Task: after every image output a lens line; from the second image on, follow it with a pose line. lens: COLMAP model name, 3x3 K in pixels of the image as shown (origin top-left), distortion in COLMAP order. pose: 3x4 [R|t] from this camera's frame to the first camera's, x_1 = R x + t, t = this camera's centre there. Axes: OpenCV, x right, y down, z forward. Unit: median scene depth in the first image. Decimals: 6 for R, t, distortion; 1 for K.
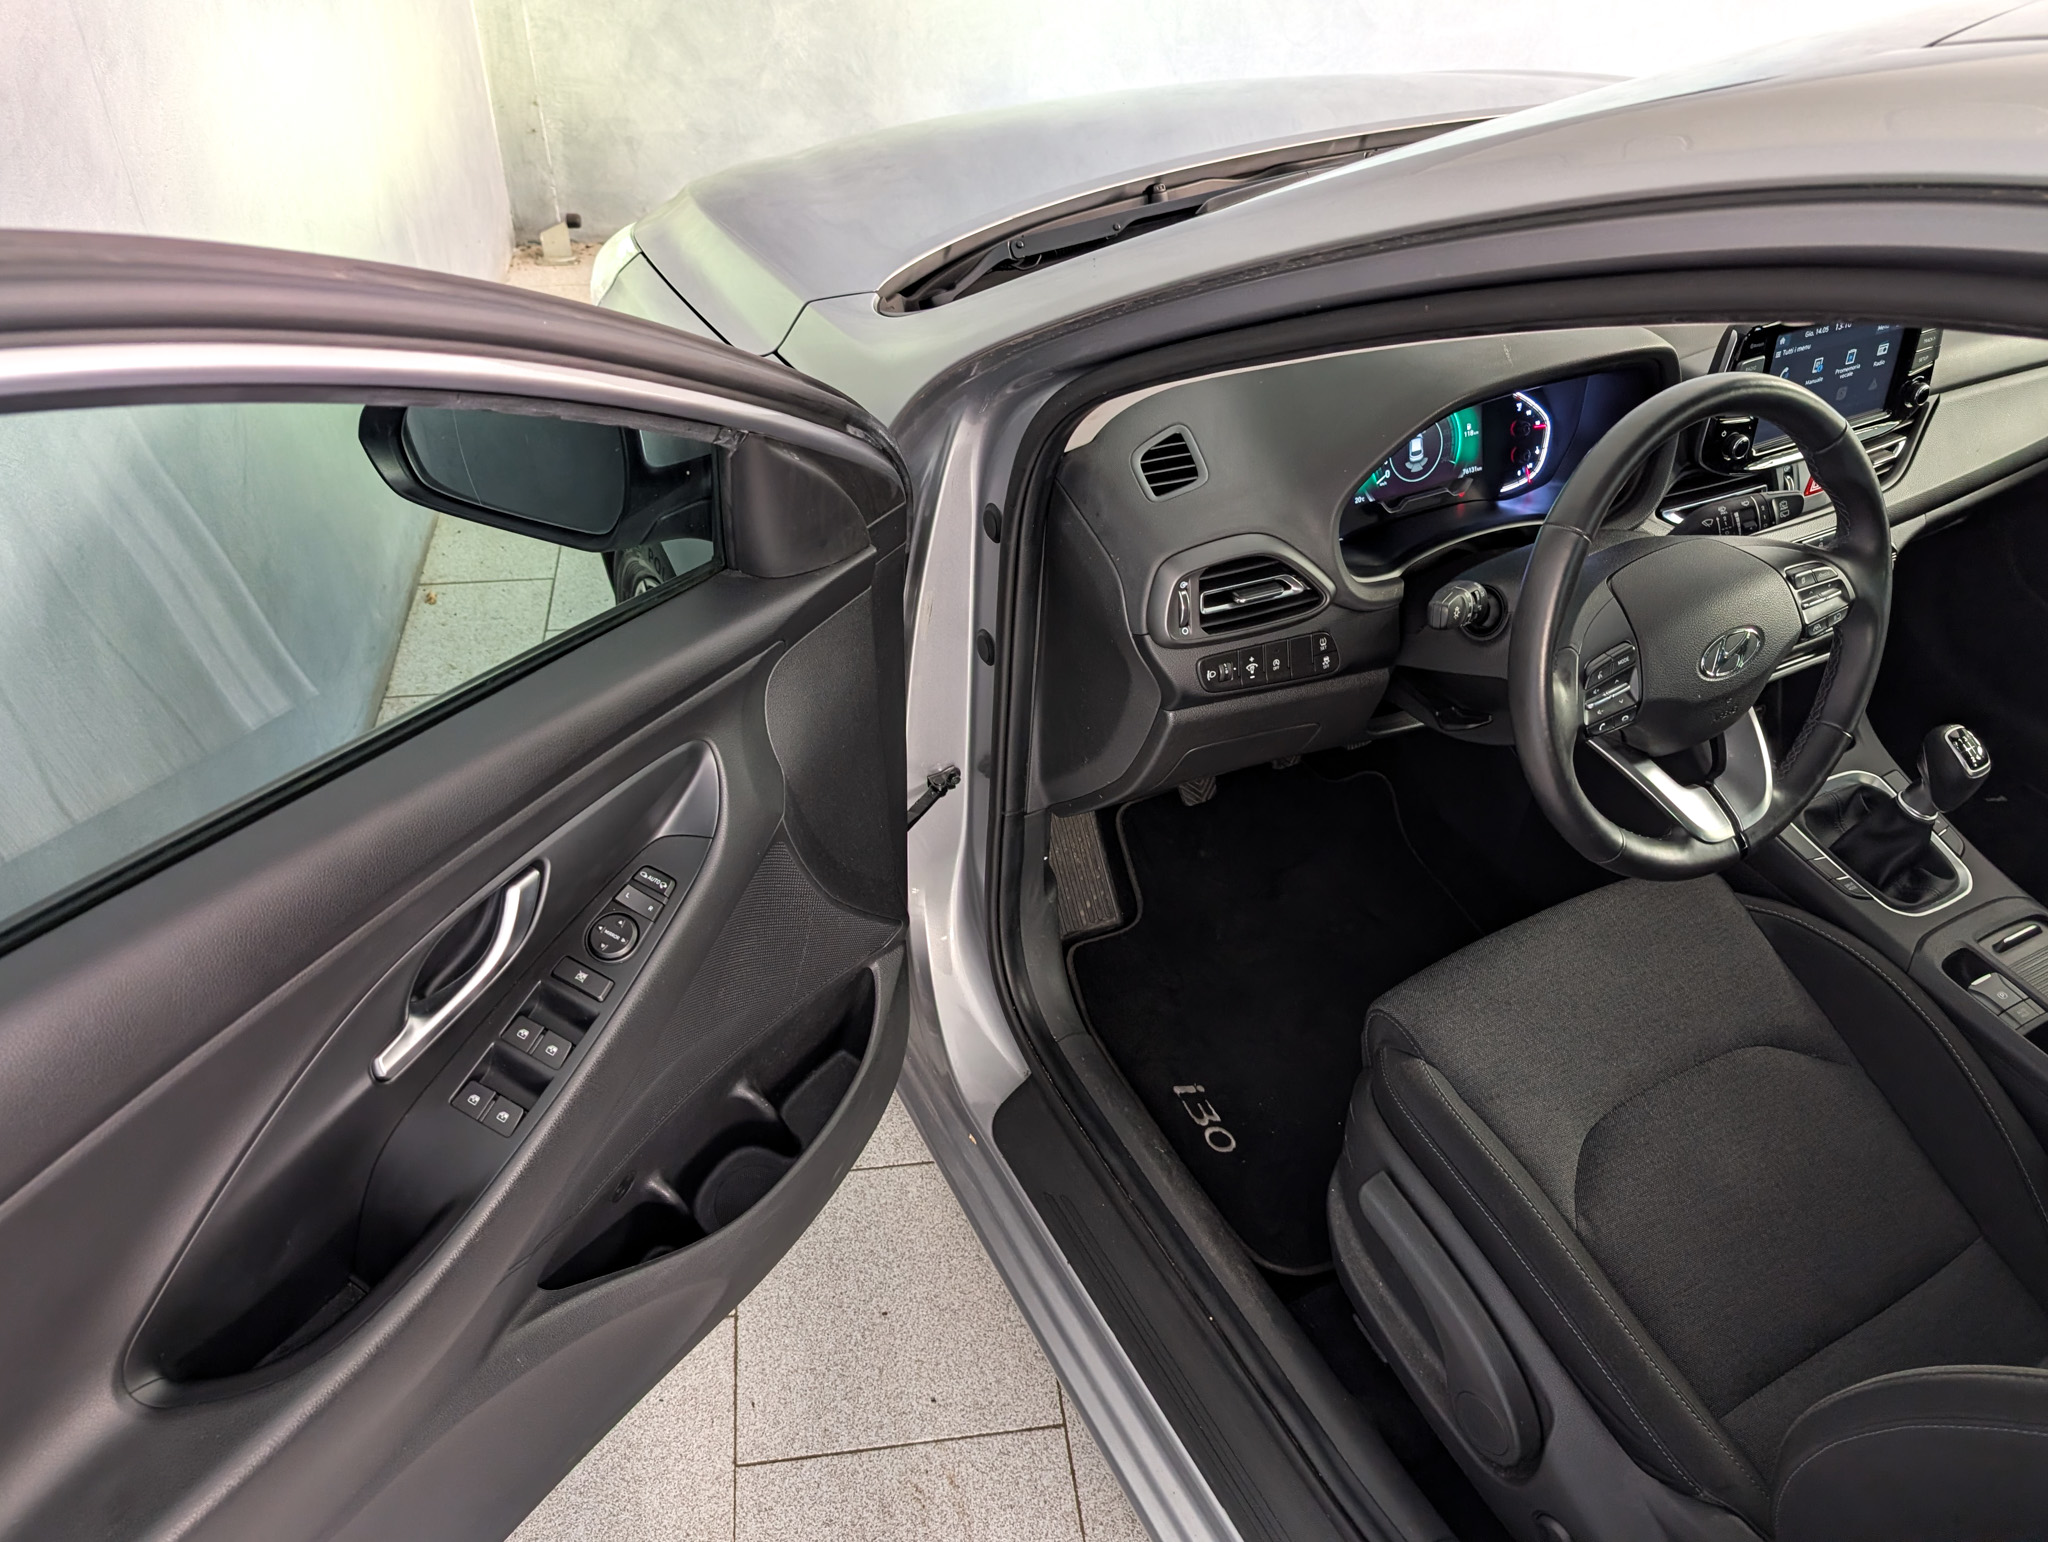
lens RADIAL K [[1522.4, 0, 1014.5], [0, 1522.4, 753.9], [0, 0, 1]] dist [-0.007473, 0.010202]
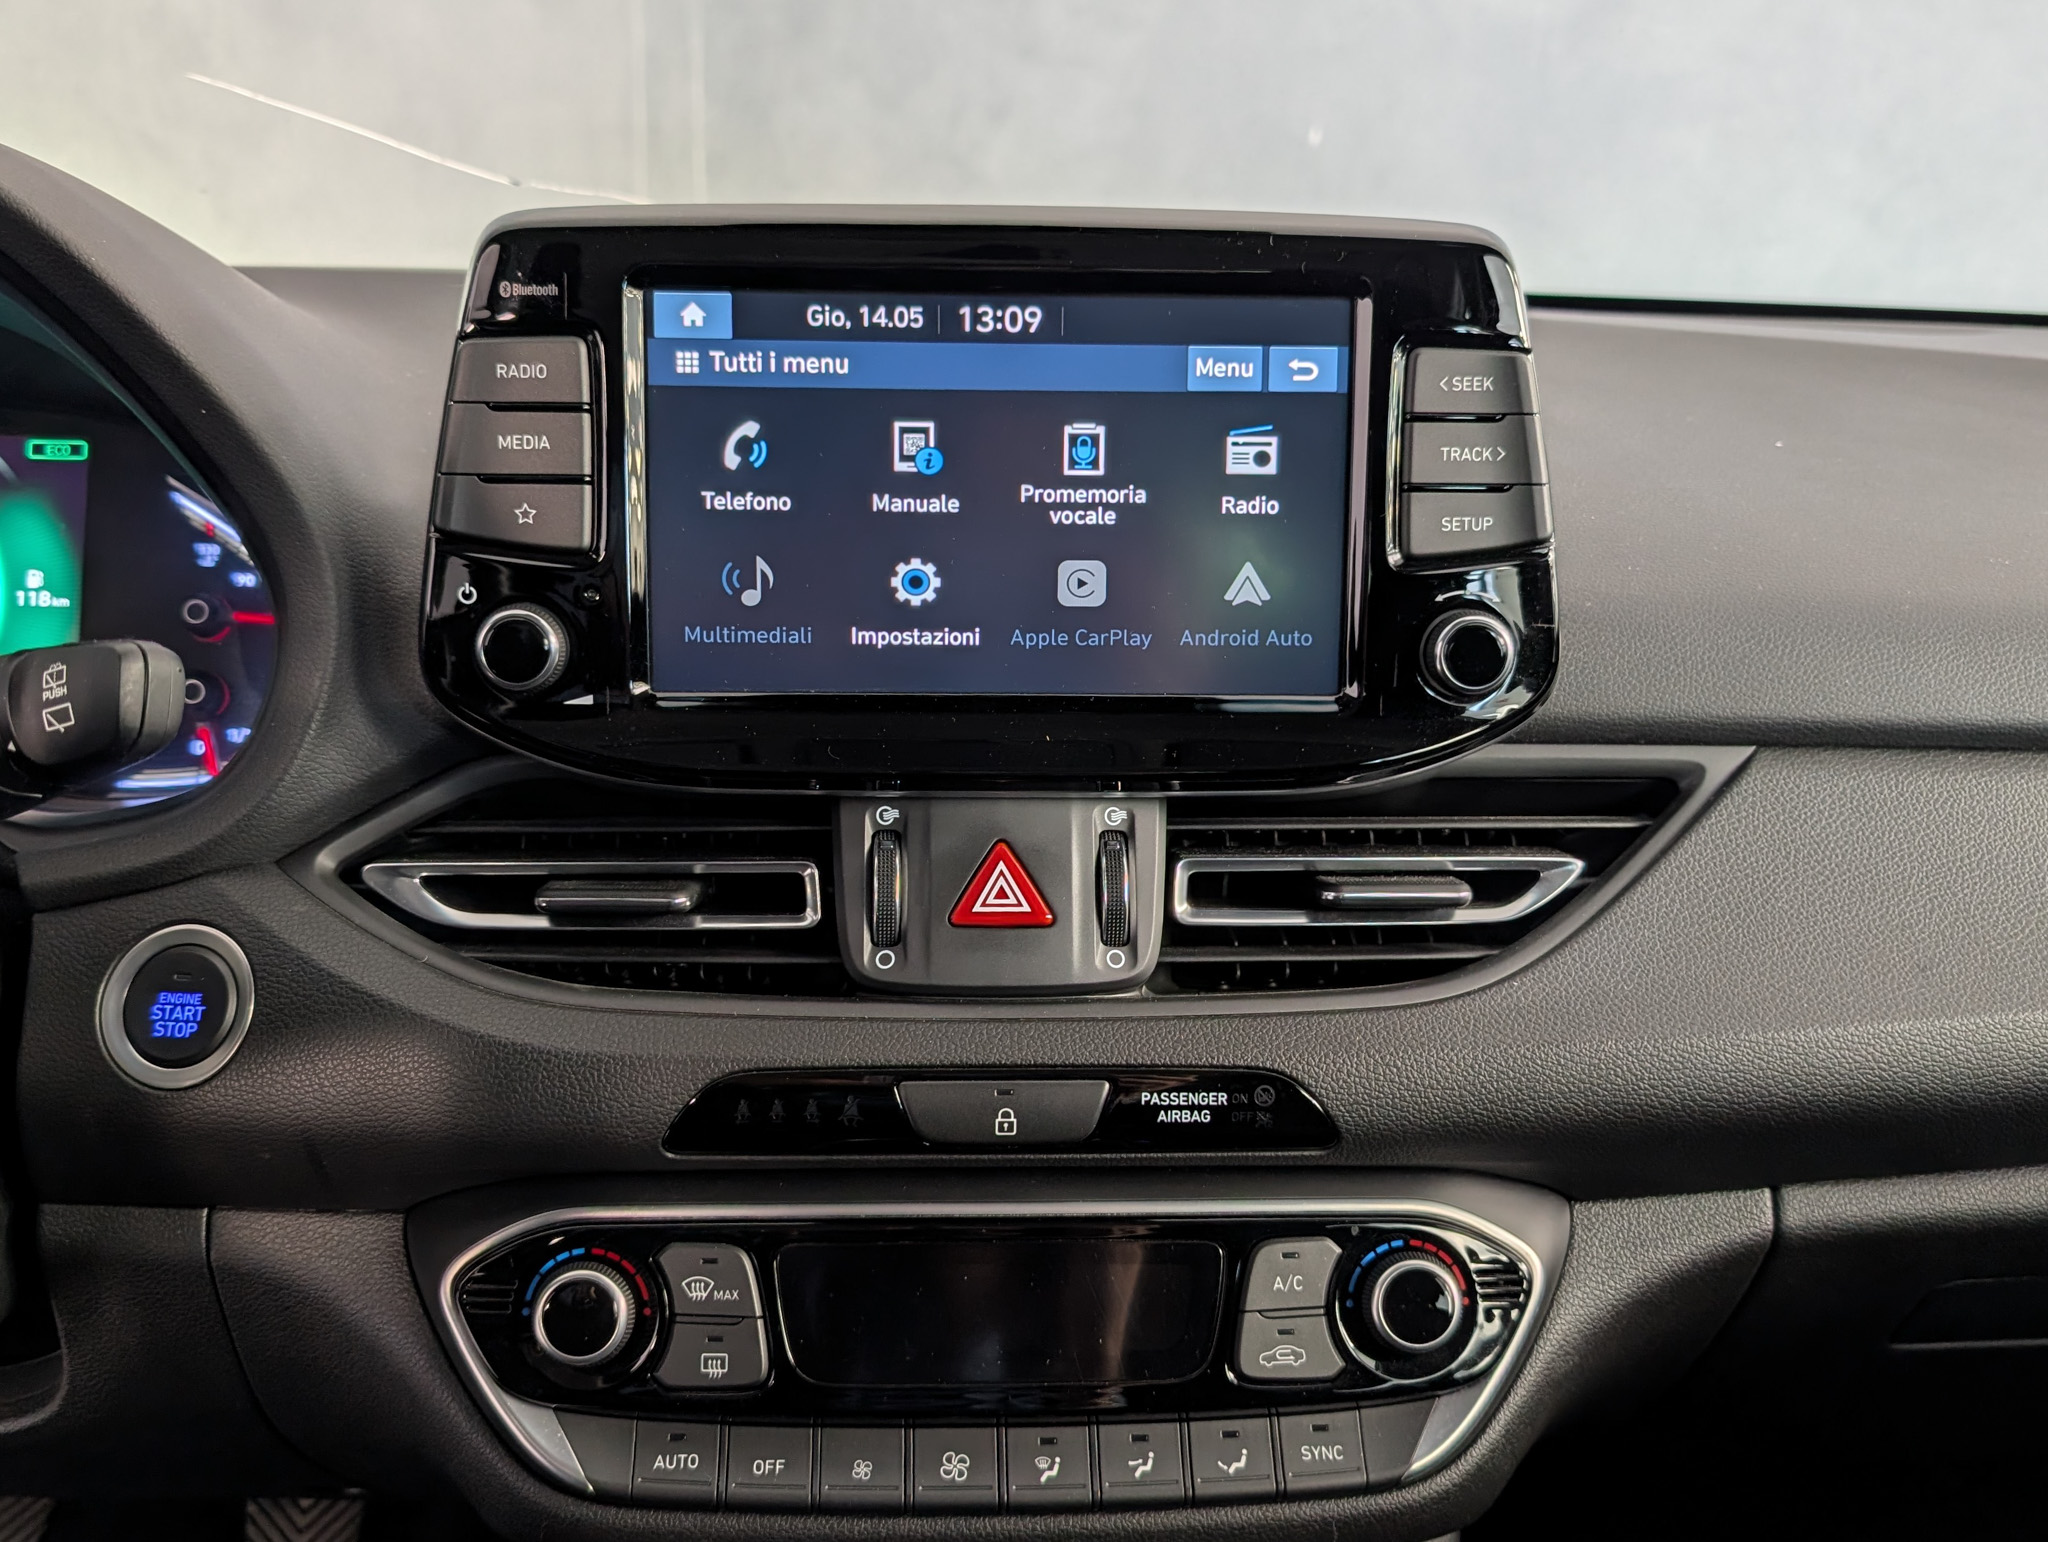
lens RADIAL K [[1845.6, 0, 1003.1], [0, 1845.6, 779.1], [0, 0, 1]] dist [0.123022, -0.378589]
pose [[0.906116, 0.100338, -0.410957, 0.703279], [-0.260016, 0.898390, -0.353959, -0.079098], [0.333684, 0.427584, 0.840135, 0.744205]]
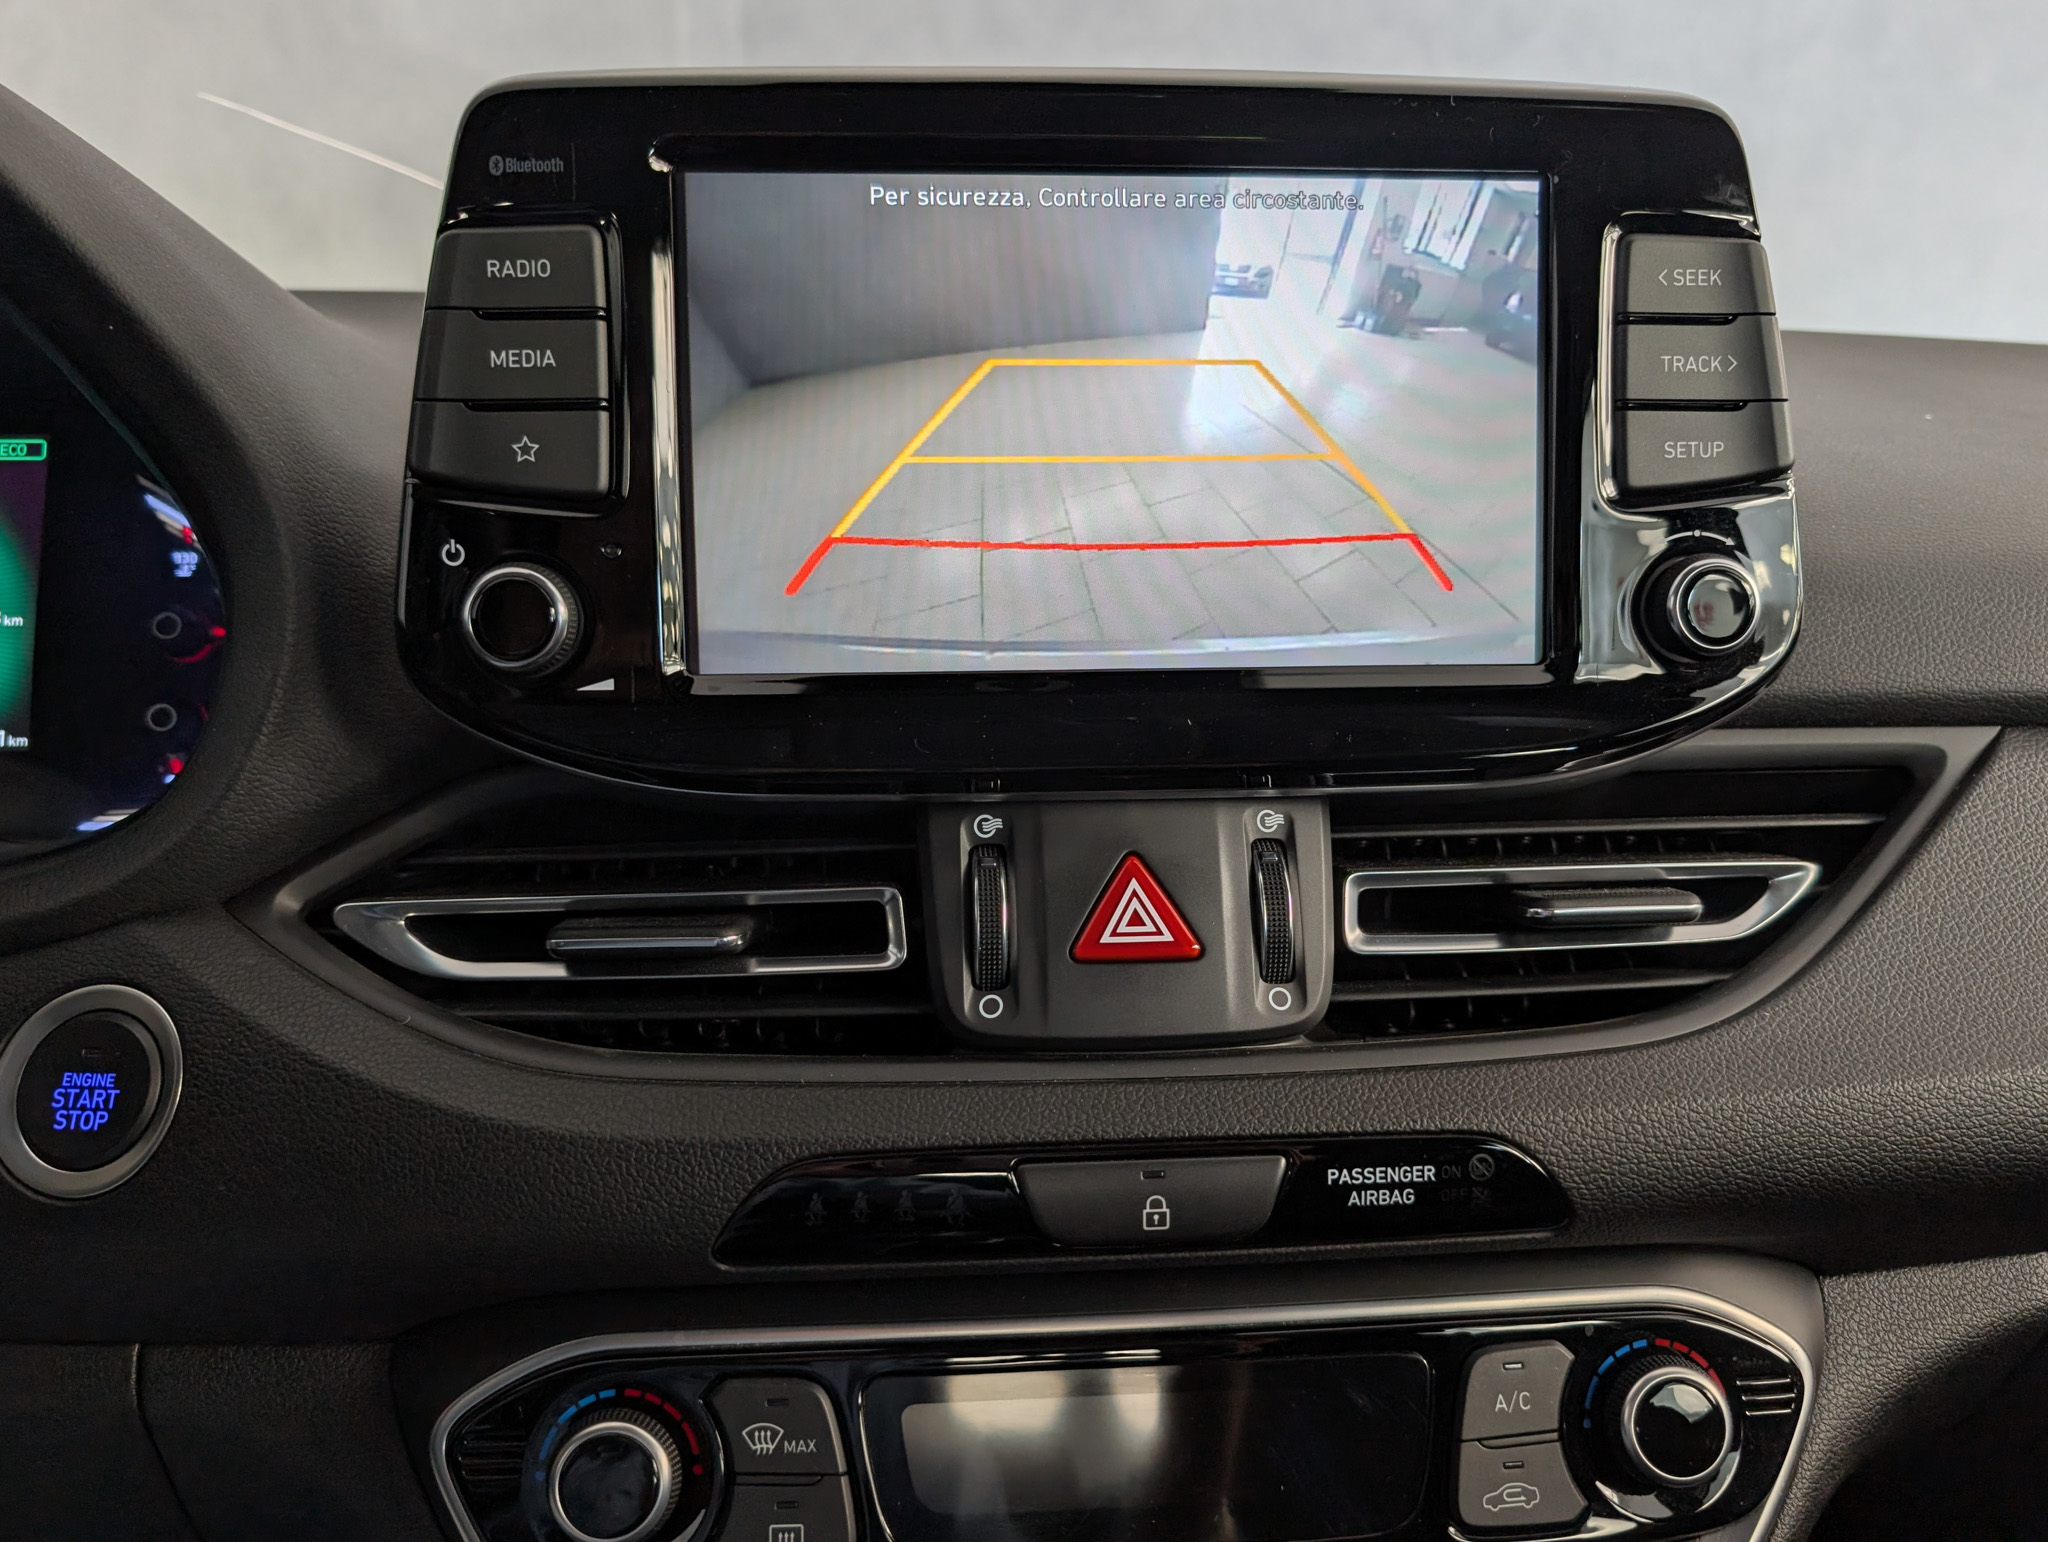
lens RADIAL K [[1529.7, 0, 1043.1], [0, 1529.7, 798.0], [0, 0, 1]] dist [-0.005492, -0.004729]
pose [[0.918576, 0.062286, -0.390306, 0.635178], [-0.228706, 0.889152, -0.396361, -0.106258], [0.322354, 0.453353, 0.830999, 0.846679]]
